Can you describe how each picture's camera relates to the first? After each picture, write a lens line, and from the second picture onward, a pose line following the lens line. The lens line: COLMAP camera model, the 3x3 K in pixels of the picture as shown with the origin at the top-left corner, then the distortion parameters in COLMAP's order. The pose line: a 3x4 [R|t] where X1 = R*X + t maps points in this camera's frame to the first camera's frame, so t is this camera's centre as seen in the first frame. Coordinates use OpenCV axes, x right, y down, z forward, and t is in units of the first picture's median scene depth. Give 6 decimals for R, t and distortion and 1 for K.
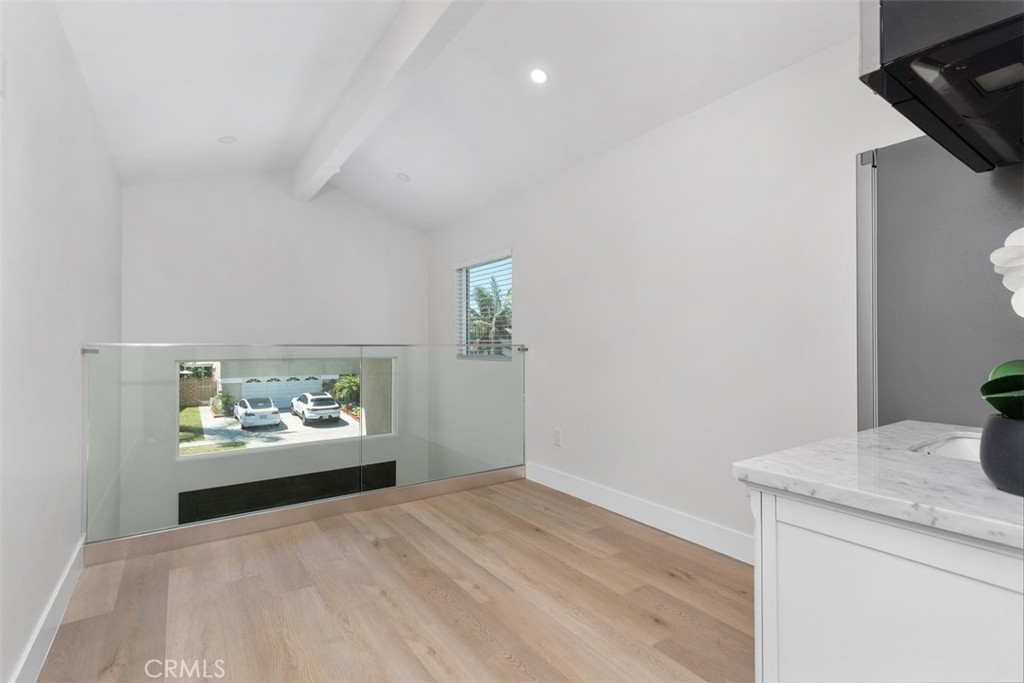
lens RADIAL K [[461.7, 0, 507.7], [0, 461.7, 340.3], [0, 0, 1]] dist [0.002137, 0.000217]
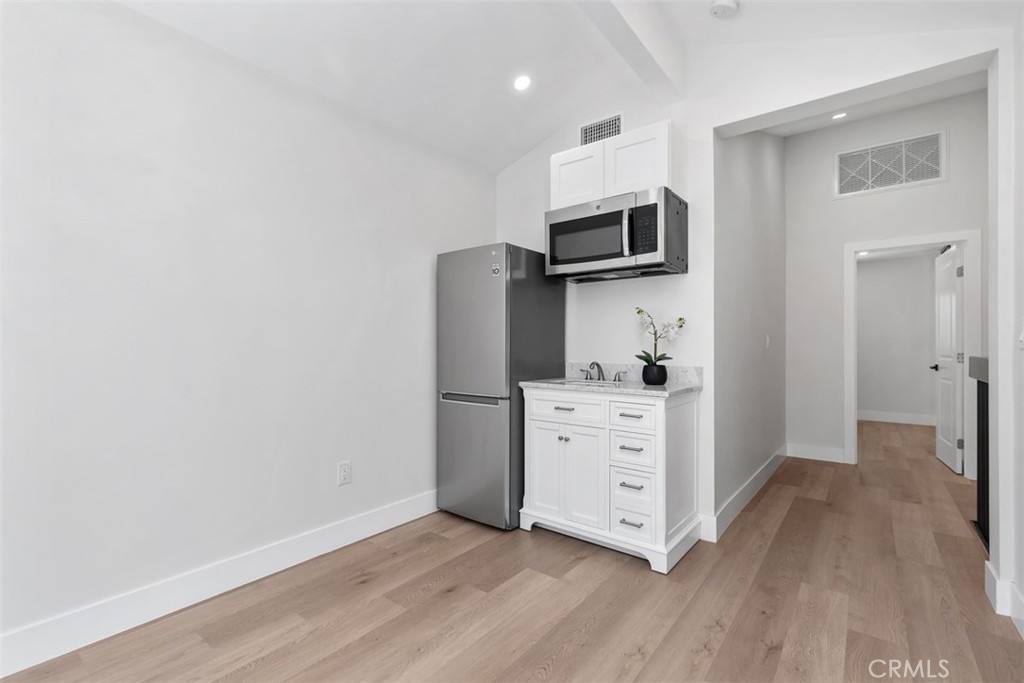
lens RADIAL K [[461.7, 0, 507.7], [0, 461.7, 340.3], [0, 0, 1]] dist [0.002137, 0.000217]
pose [[-0.282107, 0.008316, 0.959347, -0.686086], [-0.007577, 0.999912, -0.010896, 0.009063], [-0.959353, -0.010343, -0.282019, 1.022620]]
